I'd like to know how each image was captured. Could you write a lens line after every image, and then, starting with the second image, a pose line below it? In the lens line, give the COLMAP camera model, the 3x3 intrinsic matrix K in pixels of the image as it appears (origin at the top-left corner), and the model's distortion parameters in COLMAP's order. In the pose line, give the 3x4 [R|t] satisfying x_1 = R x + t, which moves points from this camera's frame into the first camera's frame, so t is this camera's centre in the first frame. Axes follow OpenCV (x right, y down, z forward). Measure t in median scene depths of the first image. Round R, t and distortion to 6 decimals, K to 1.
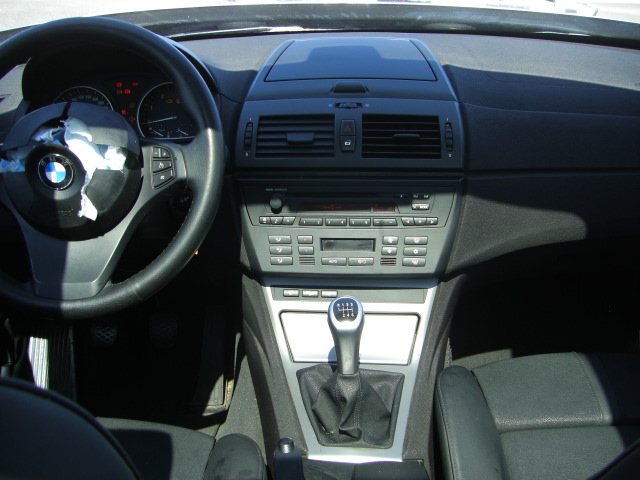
lens RADIAL K [[726.2, 0, 319.5], [0, 726.2, 242.0], [0, 0, 1]] dist [-0.144351, 0.000000]
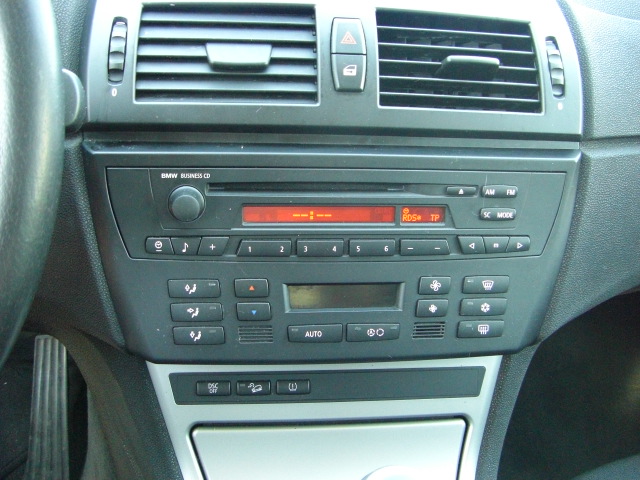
lens RADIAL K [[726.2, 0, 322.0], [0, 726.2, 235.6], [0, 0, 1]] dist [-0.144351, 0.000000]
pose [[0.977879, -0.014789, 0.208649, -0.070050], [-0.005770, 0.995210, 0.097585, -0.079259], [-0.209093, -0.096630, 0.973110, 0.562226]]
